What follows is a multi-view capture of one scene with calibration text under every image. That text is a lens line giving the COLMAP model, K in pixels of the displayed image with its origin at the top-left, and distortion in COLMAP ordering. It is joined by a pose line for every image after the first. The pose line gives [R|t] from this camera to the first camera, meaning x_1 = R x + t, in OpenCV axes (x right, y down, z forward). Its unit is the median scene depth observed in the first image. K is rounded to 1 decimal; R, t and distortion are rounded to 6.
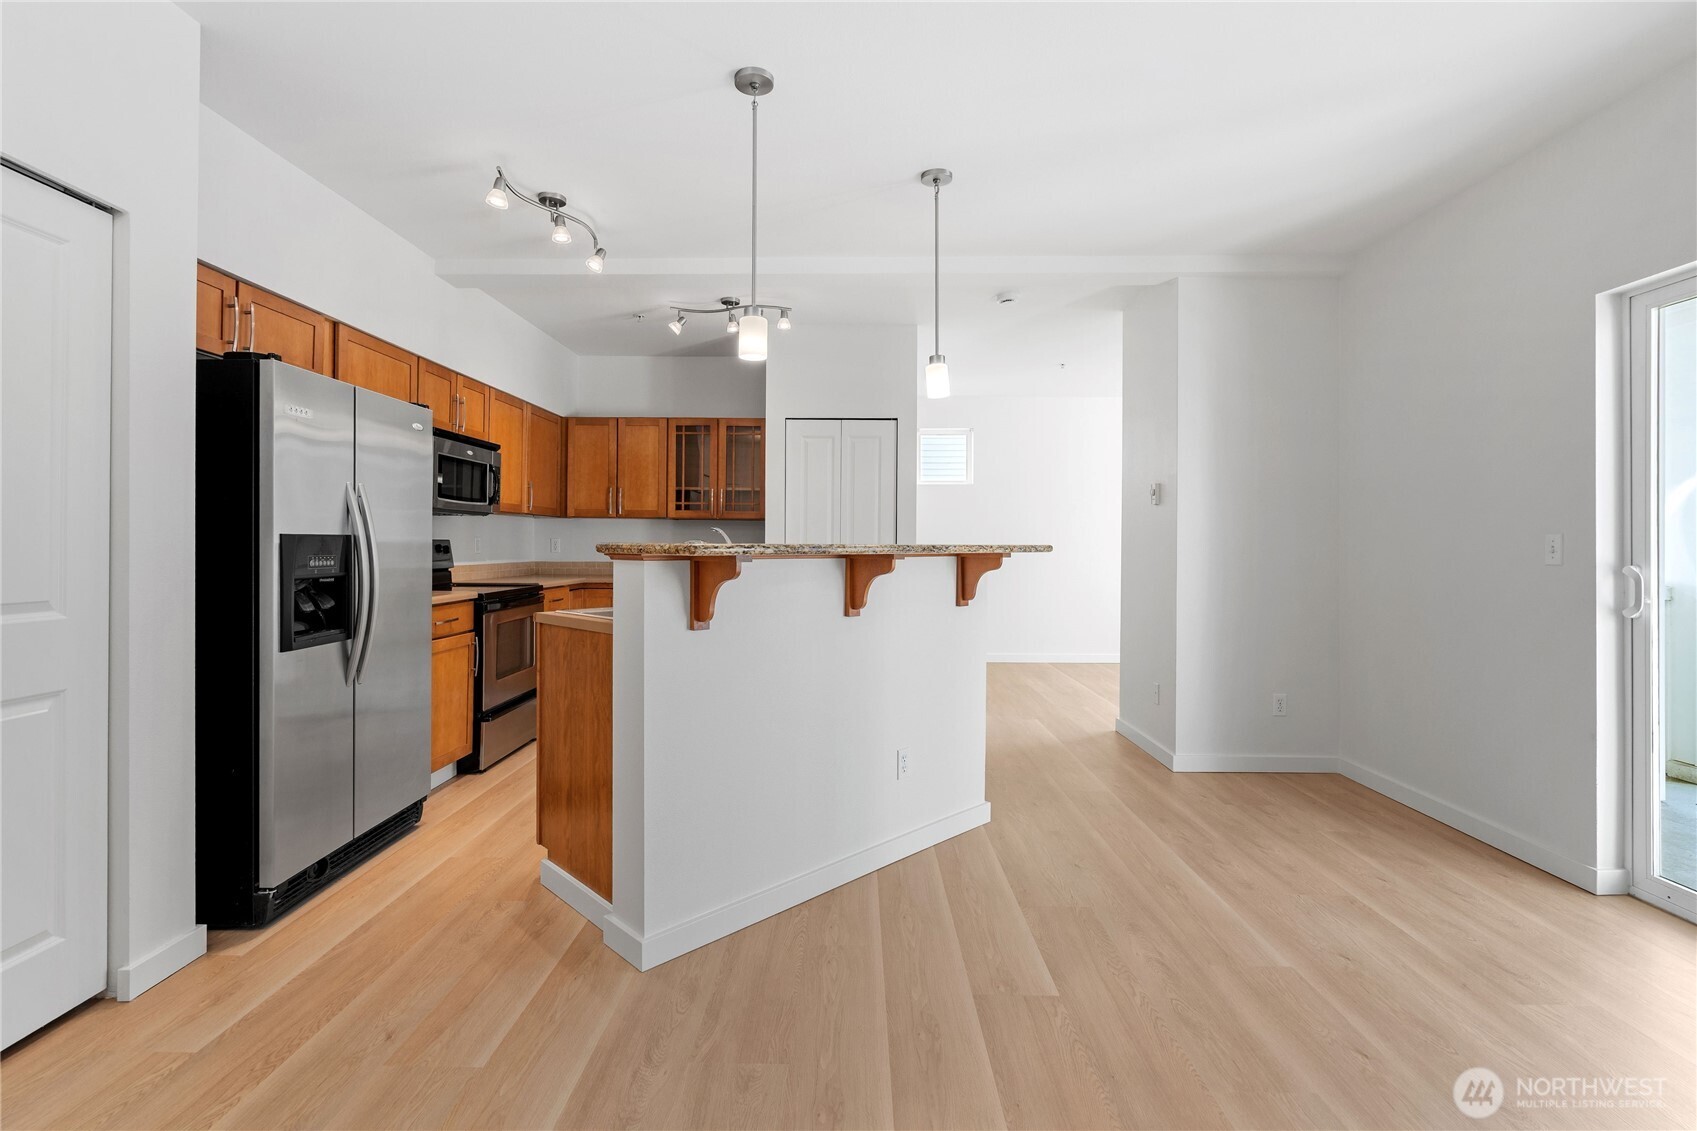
lens RADIAL K [[765.6, 0, 838.1], [0, 765.6, 552.9], [0, 0, 1]] dist [-0.006339, 0.000225]
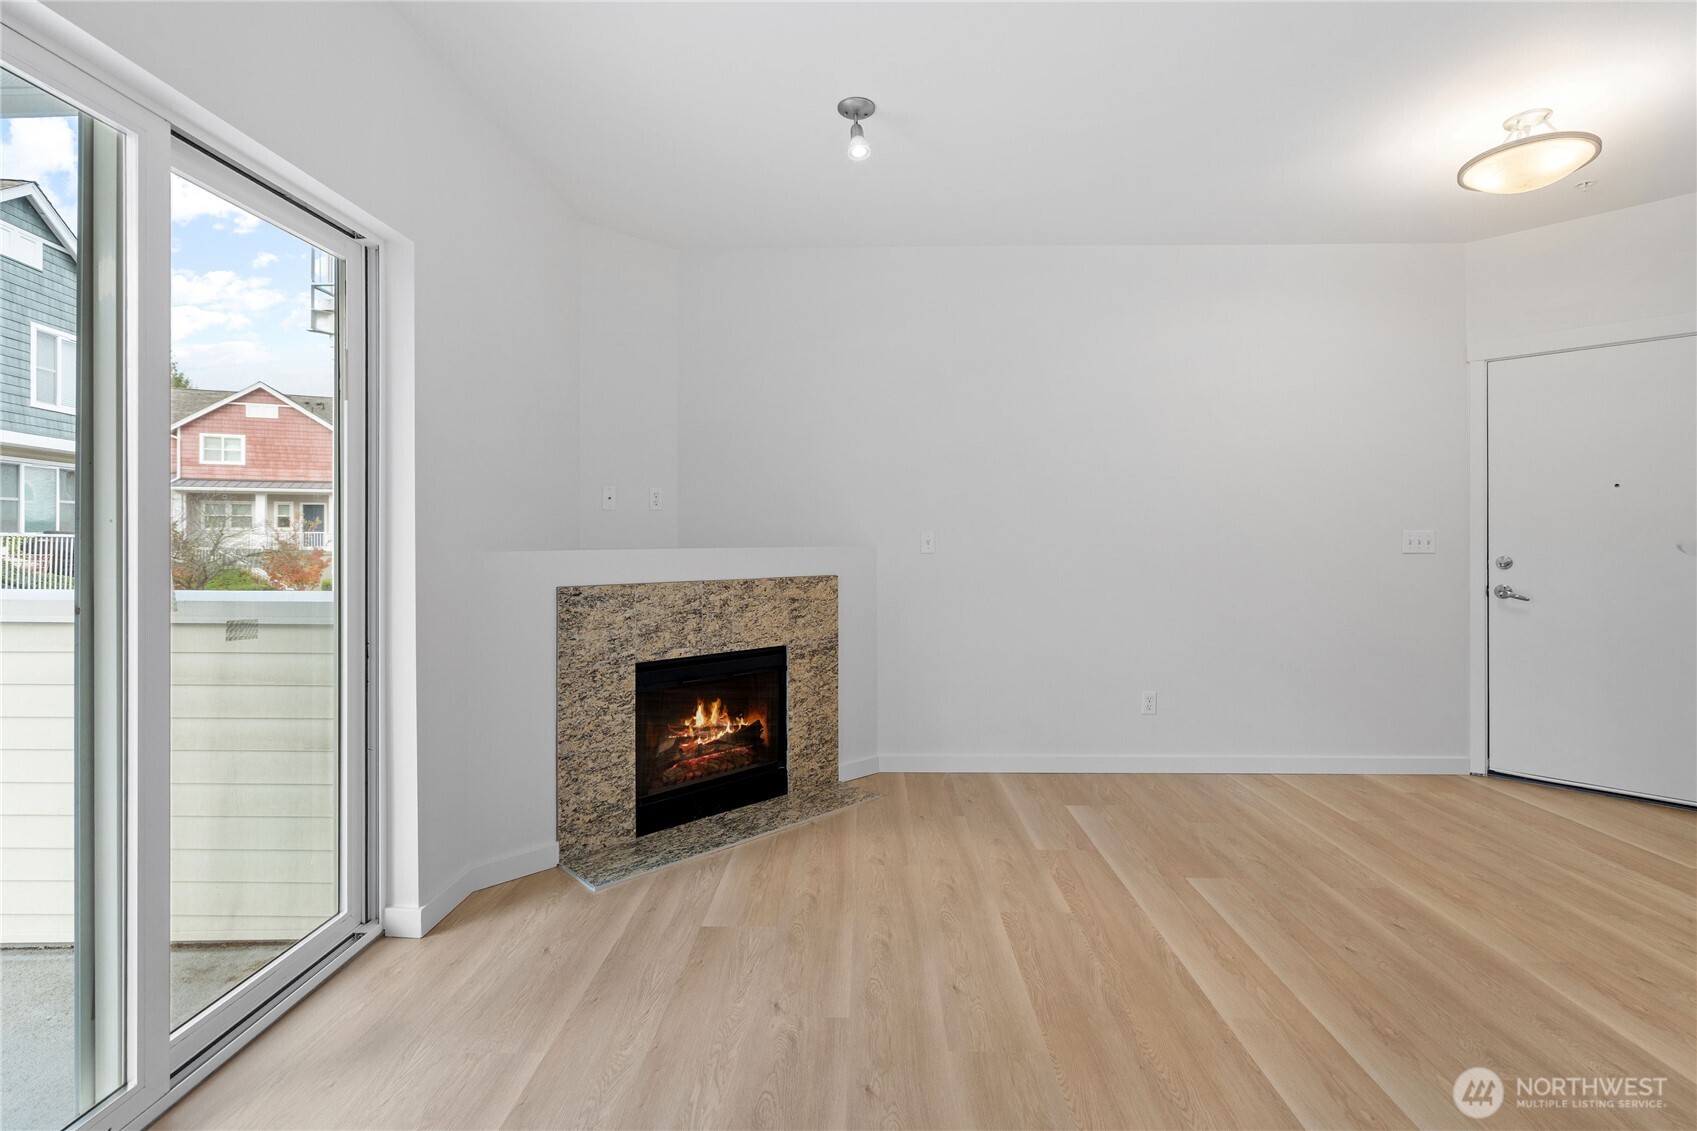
lens RADIAL K [[774.2, 0, 849.3], [0, 774.2, 537.9], [0, 0, 1]] dist [-0.006258, 0.001123]
pose [[-0.999993, -0.003467, -0.001020, 0.324869], [-0.003477, 0.999936, 0.010758, -0.007448], [0.000983, 0.010761, -0.999942, 0.872415]]
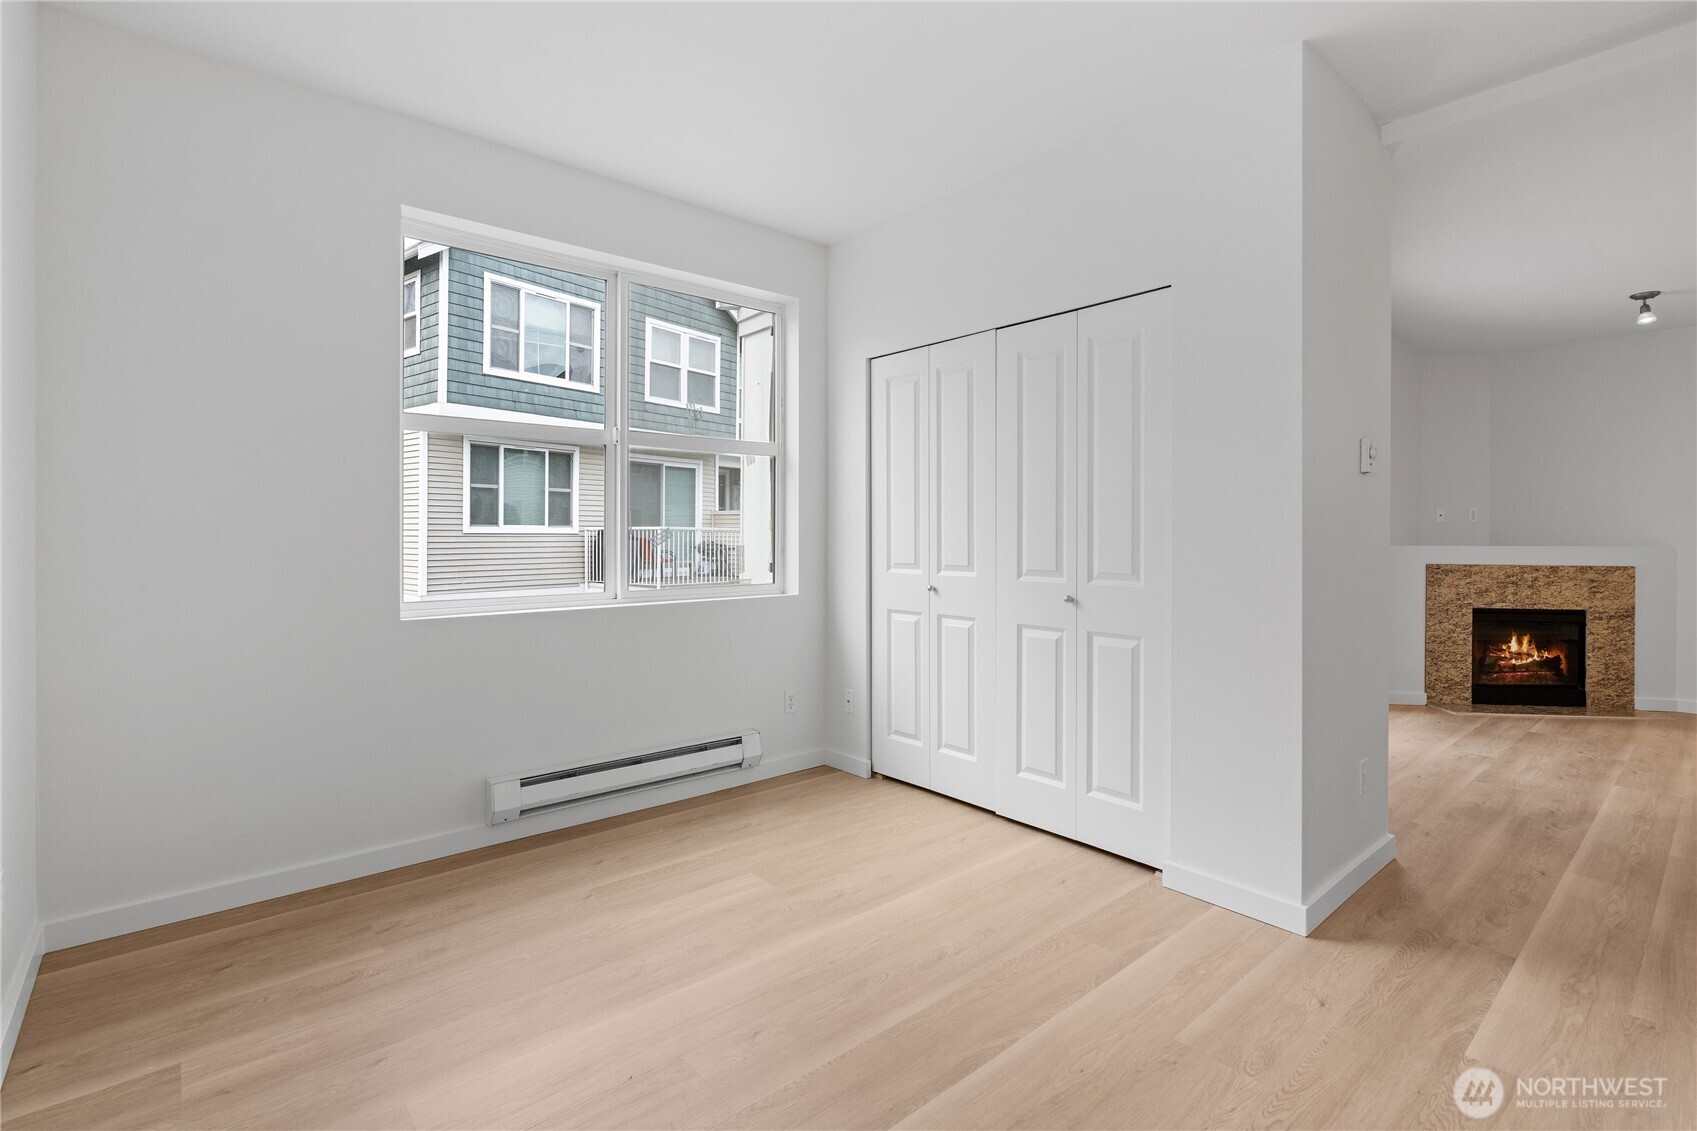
lens RADIAL K [[777.9, 0, 833.4], [0, 777.9, 535.2], [0, 0, 1]] dist [-0.006382, 0.001311]
pose [[-0.663269, -0.009789, 0.748317, 0.253865], [-0.001019, 0.999925, 0.012177, -0.022370], [-0.748381, 0.007314, -0.663229, 1.909237]]
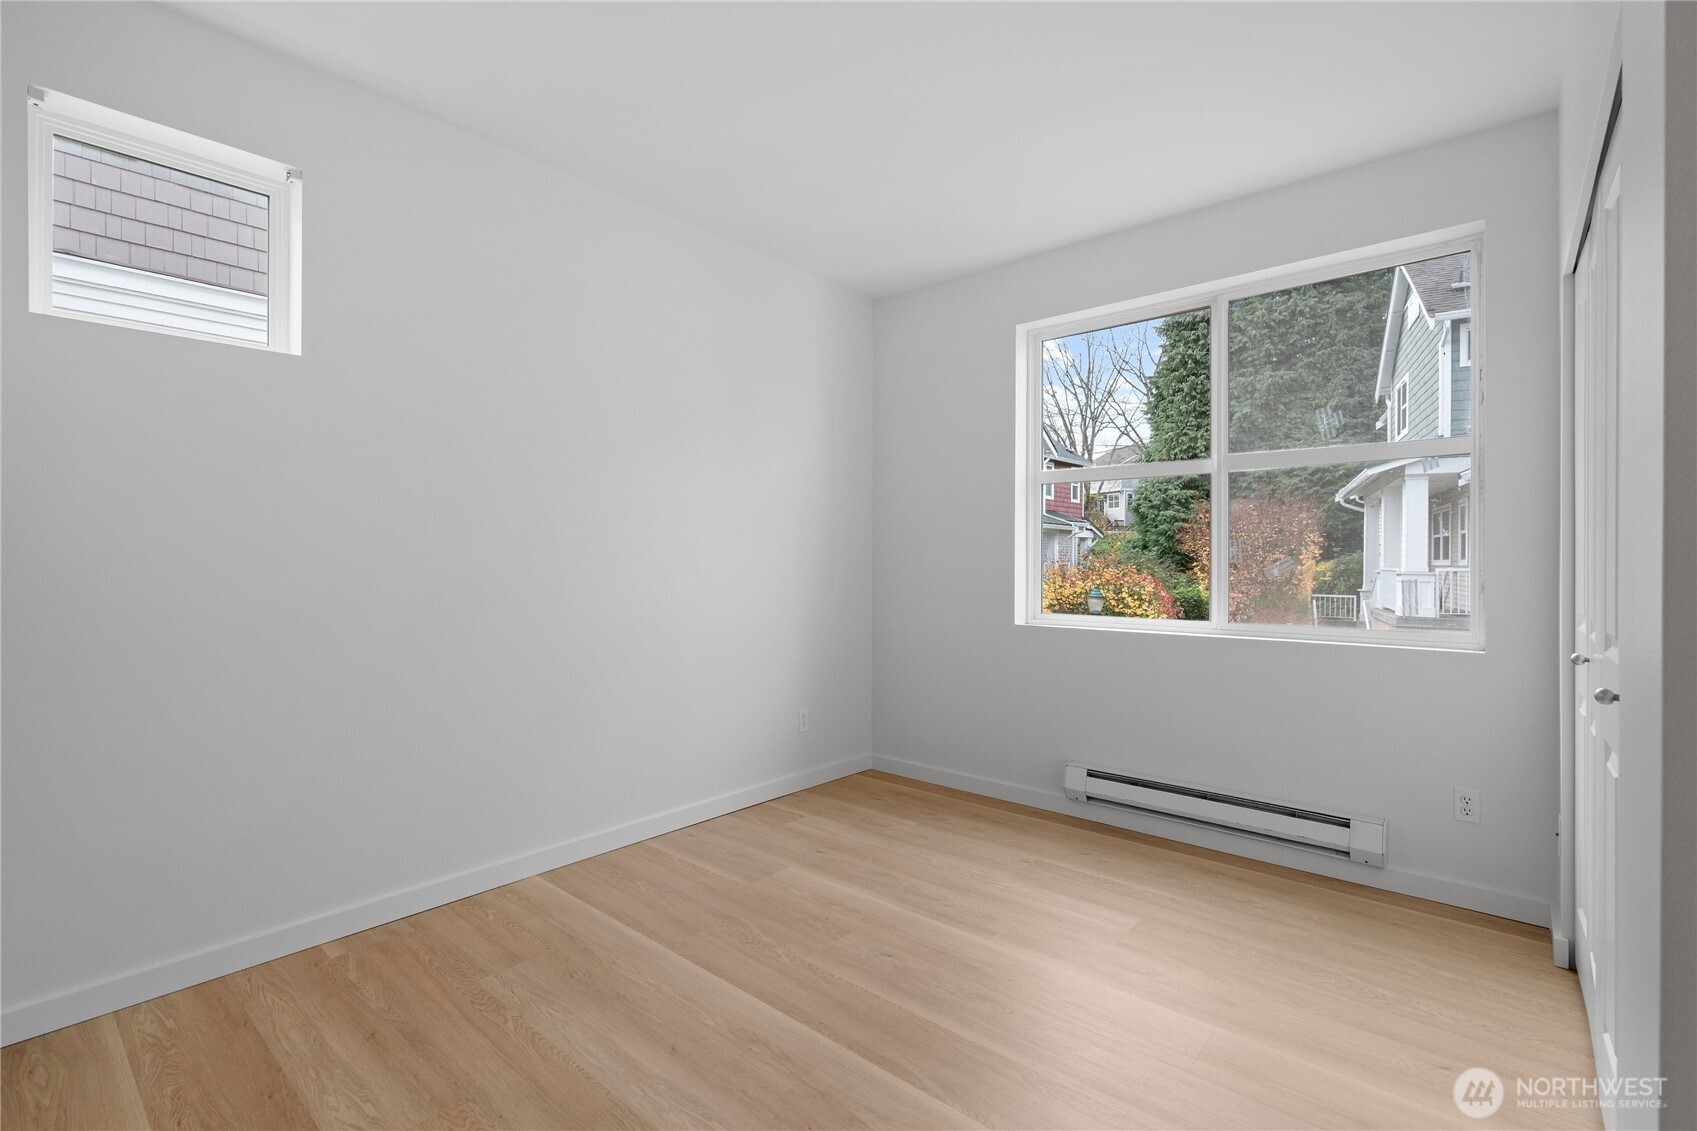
lens RADIAL K [[765.6, 0, 838.1], [0, 765.6, 552.9], [0, 0, 1]] dist [-0.006339, 0.000225]
pose [[0.641084, 0.005987, 0.767447, 0.160134], [0.003663, 0.999934, -0.010860, -0.014399], [-0.767462, 0.009773, 0.641020, 1.282489]]
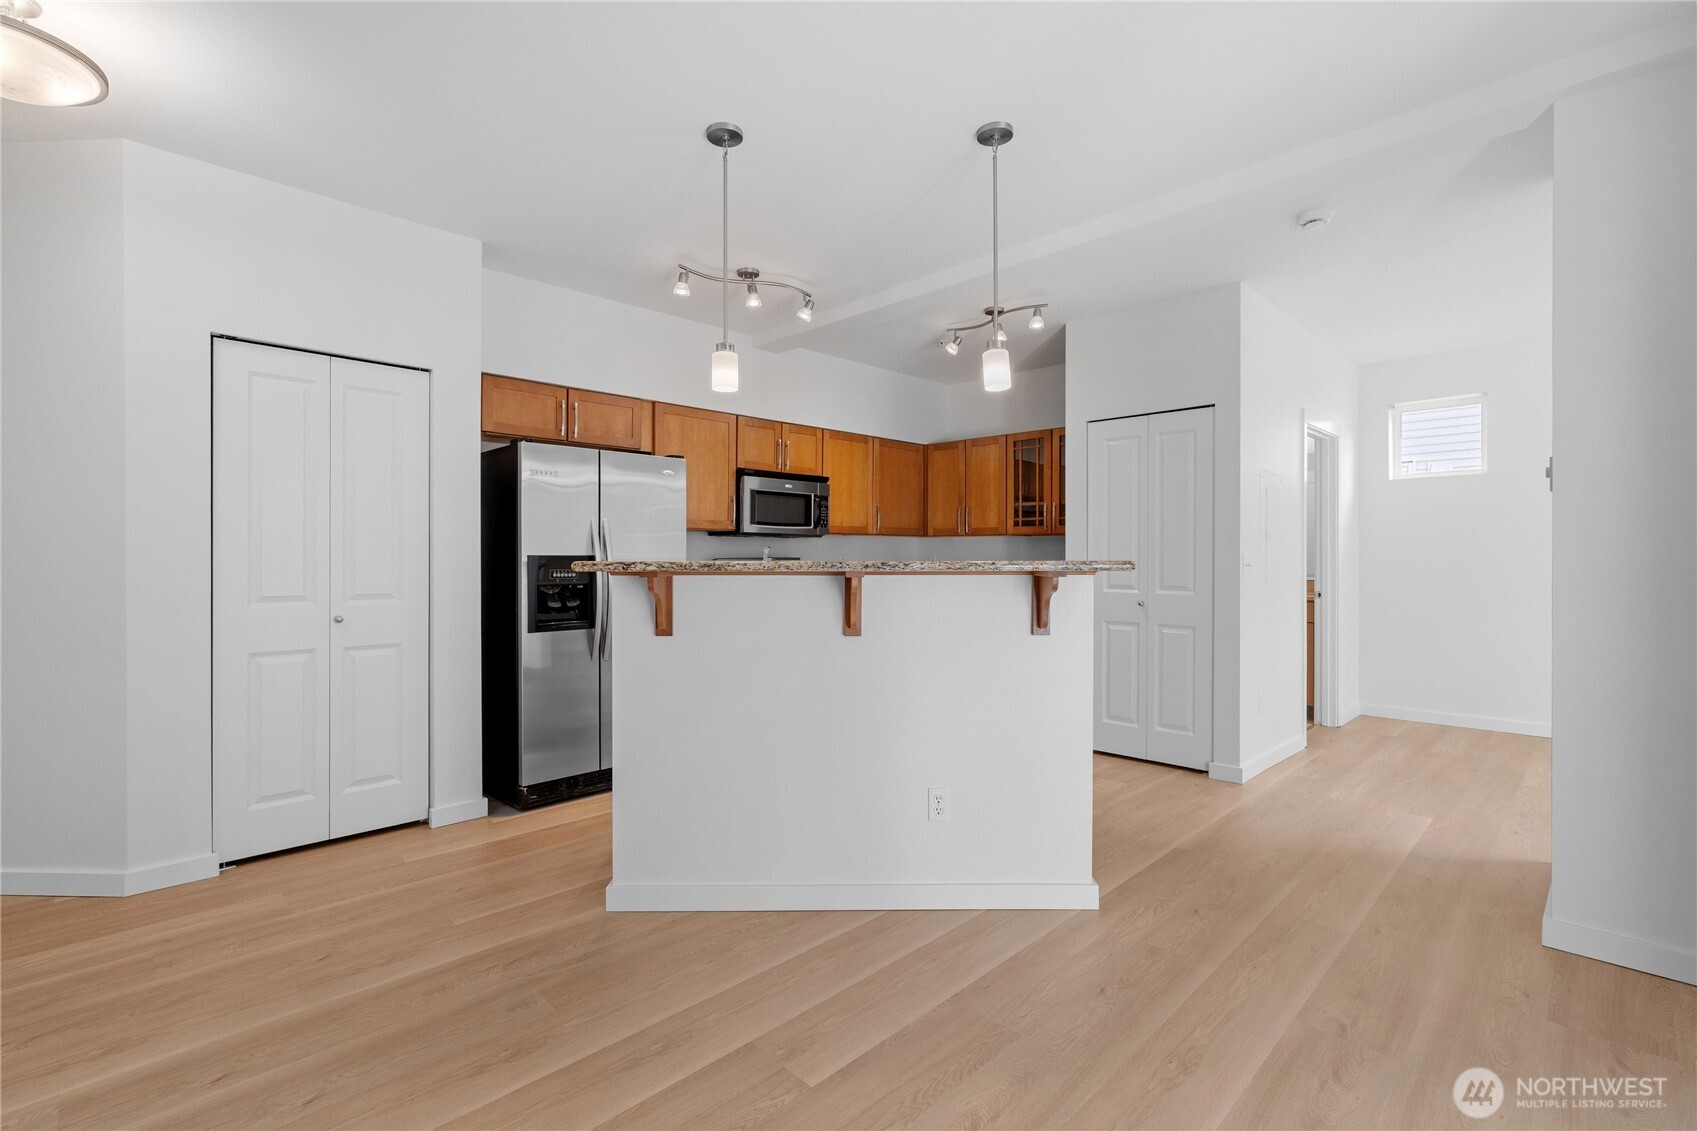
lens RADIAL K [[758.8, 0, 846.9], [0, 758.8, 564.3], [0, 0, 1]] dist [-0.005206, -0.000135]
pose [[0.718620, -0.000386, -0.695403, 0.467985], [-0.004470, 0.999977, -0.005175, -0.001104], [0.695388, 0.006828, 0.718602, 0.212931]]
